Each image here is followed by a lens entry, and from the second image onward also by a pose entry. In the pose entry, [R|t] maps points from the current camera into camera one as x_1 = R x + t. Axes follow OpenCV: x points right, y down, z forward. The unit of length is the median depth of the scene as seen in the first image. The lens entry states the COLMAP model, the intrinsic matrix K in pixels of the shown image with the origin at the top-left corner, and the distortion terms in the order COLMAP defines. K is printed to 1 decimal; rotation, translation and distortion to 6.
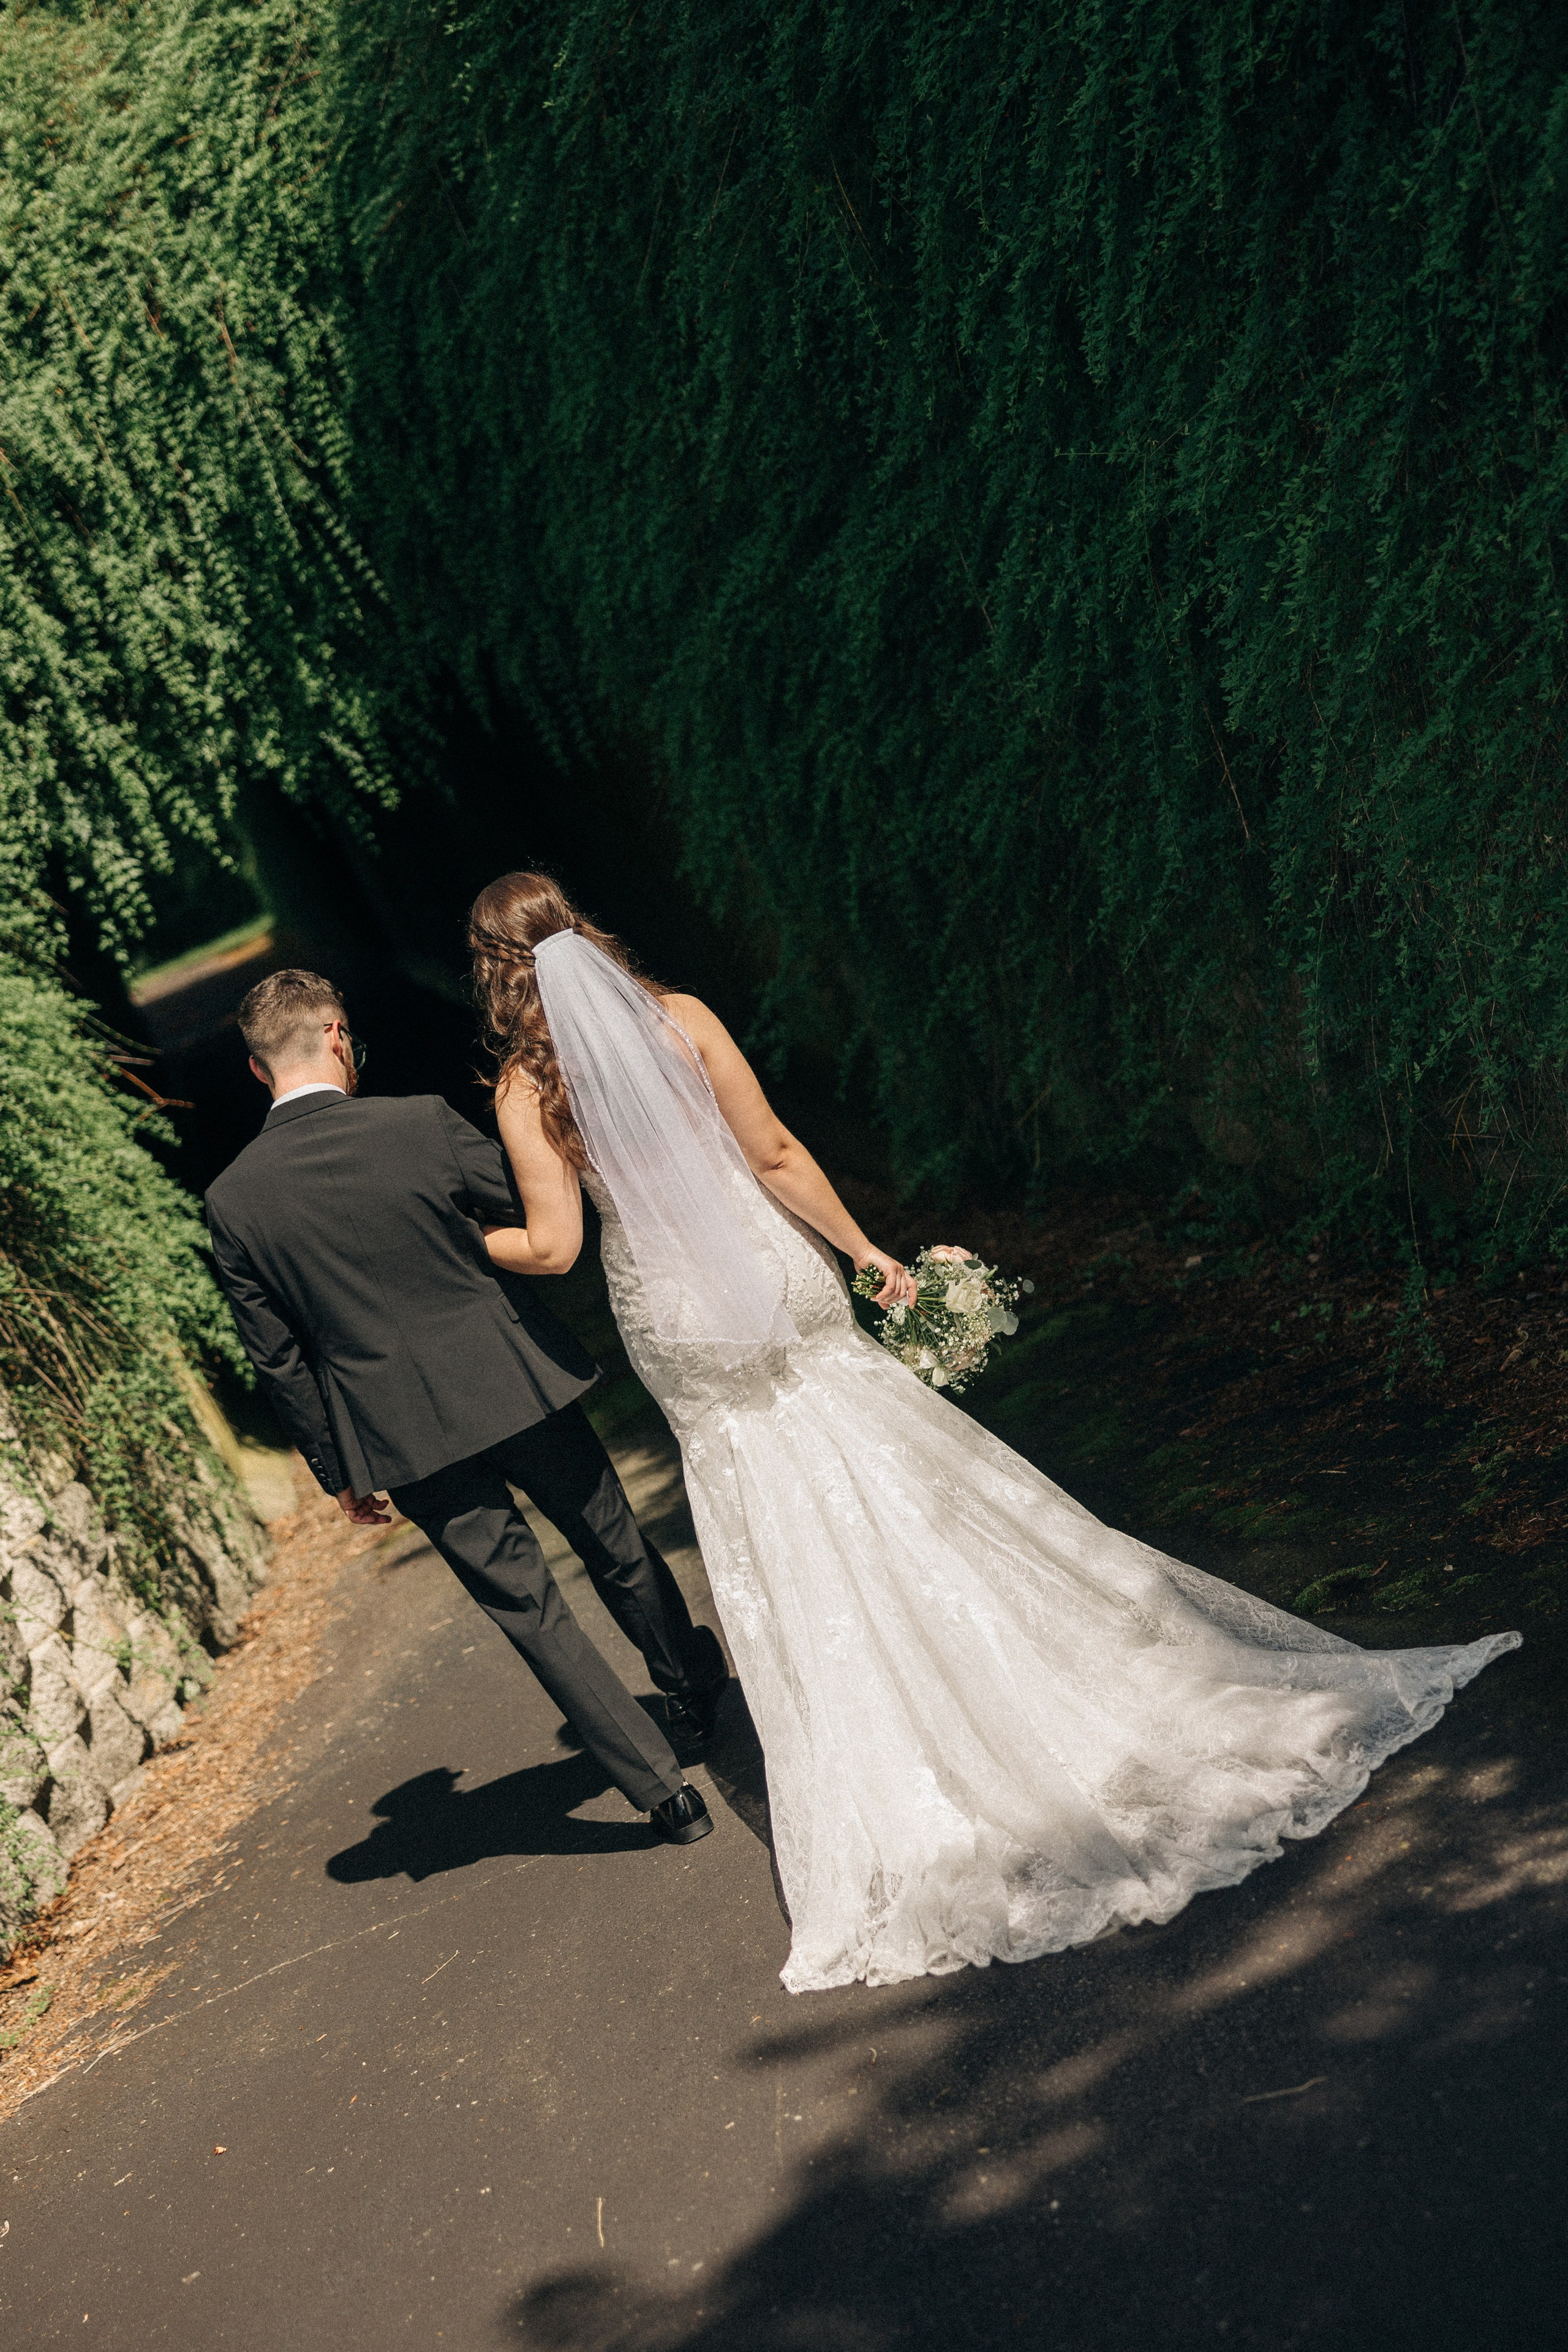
lens RADIAL K [[3415.1, 0, 781.8], [0, 3415.1, 1307.2], [0, 0, 1]] dist [0.006855, 0.000809]
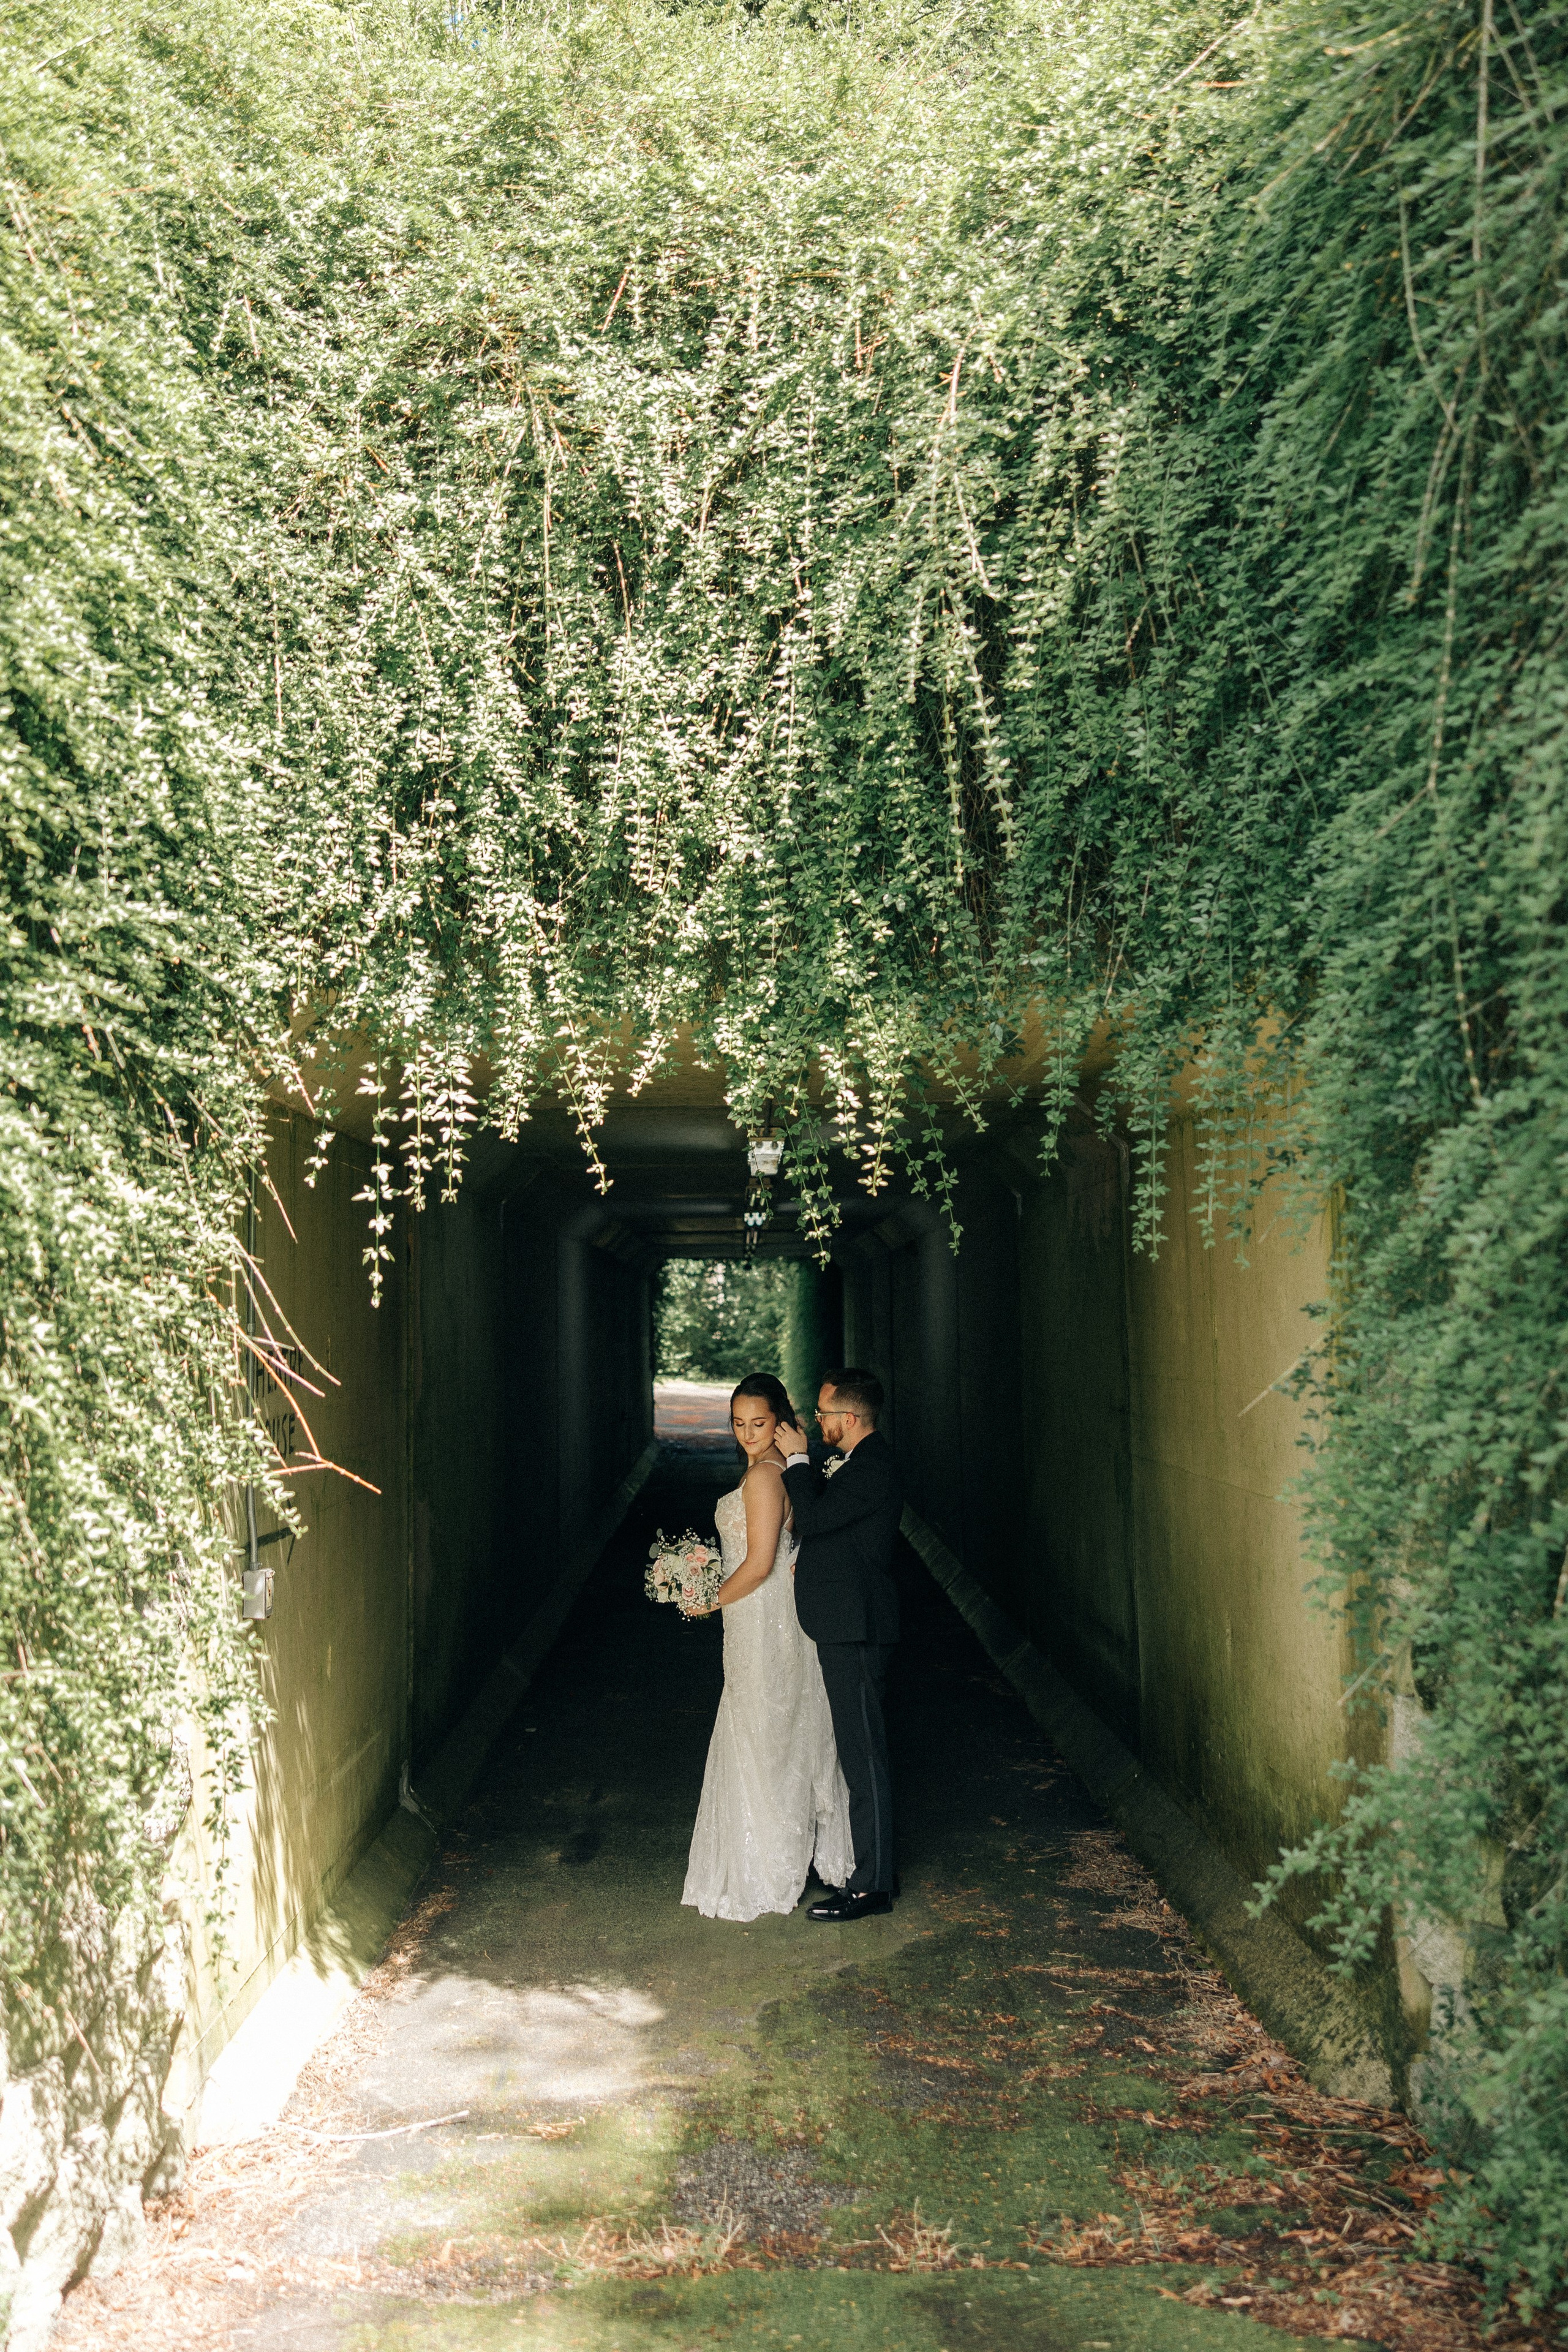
lens RADIAL K [[1935.8, 0, 782.8], [0, 1935.8, 1123.0], [0, 0, 1]] dist [0.032088, -0.000954]
pose [[0.890557, 0.398336, -0.219627, -0.058235], [-0.444044, 0.866026, -0.229834, -0.071860], [0.098652, 0.302205, 0.948125, 0.688101]]
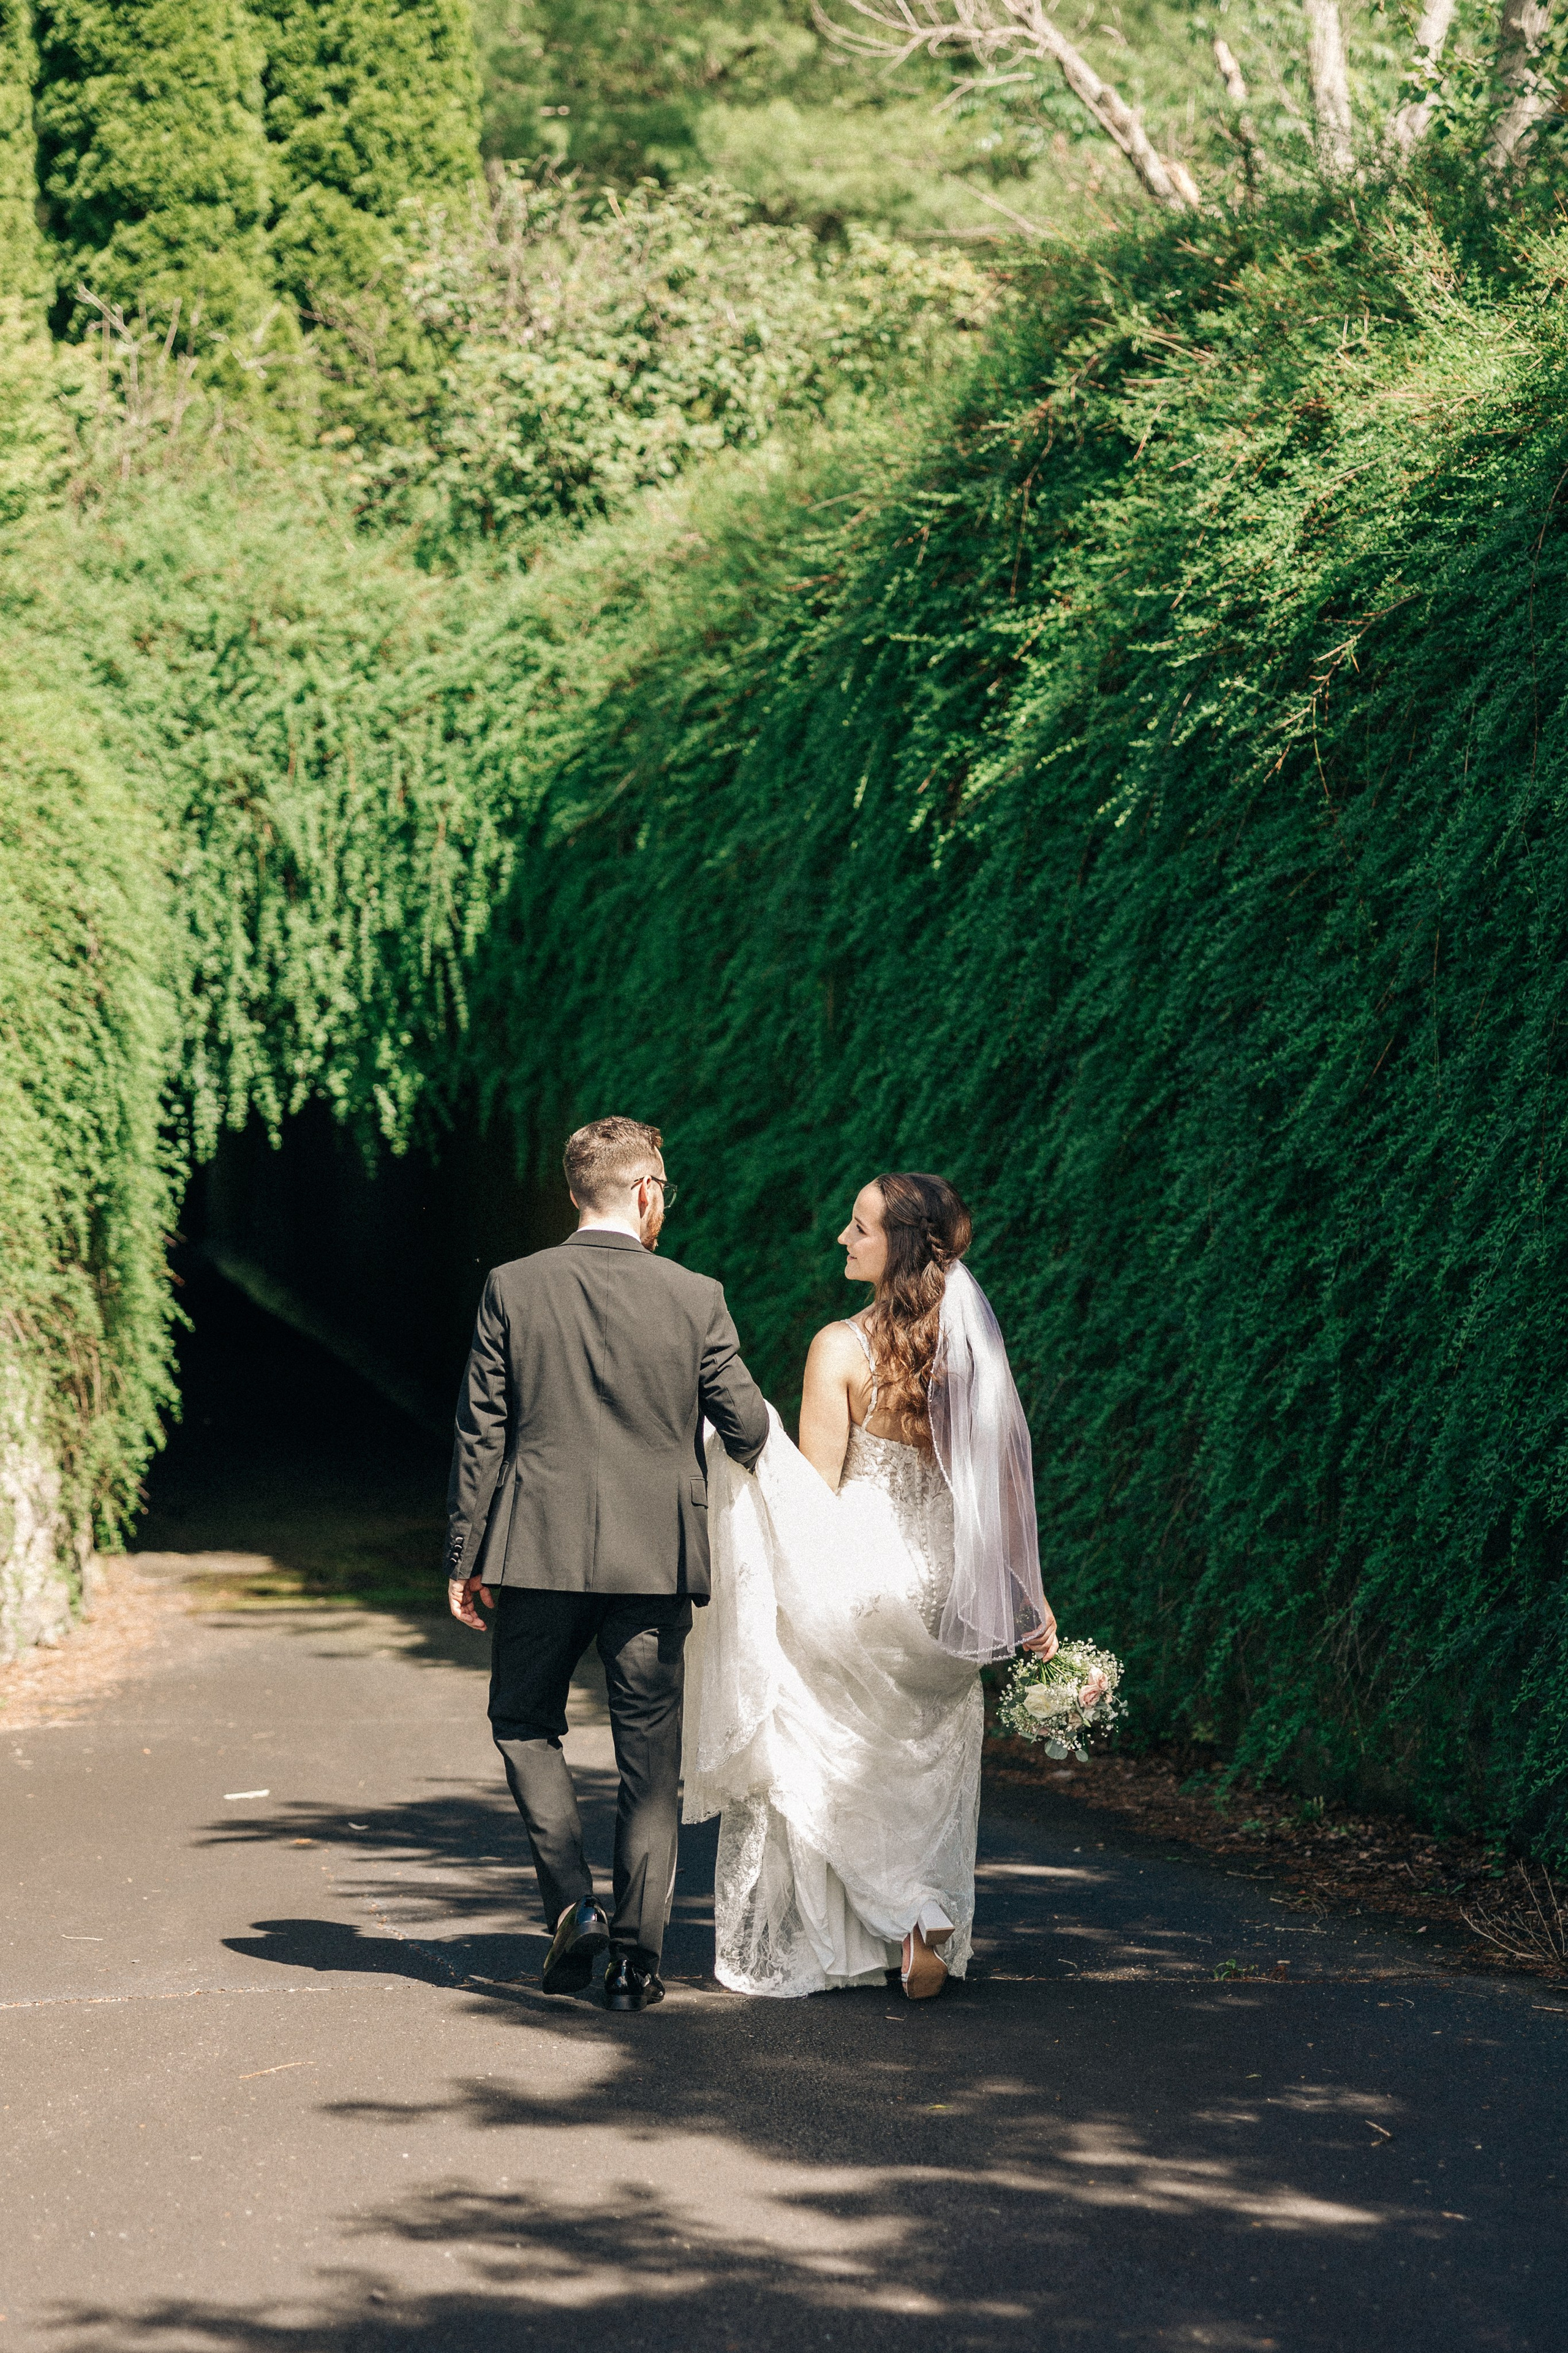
lens RADIAL K [[4201.5, 0, 784.0], [0, 4201.5, 1176.5], [0, 0, 1]] dist [0.010376, 0.092474]
pose [[0.907503, 0.418780, 0.032579, -0.022853], [-0.406339, 0.894897, -0.184523, 0.125718], [-0.106429, 0.154217, 0.982288, -0.768414]]
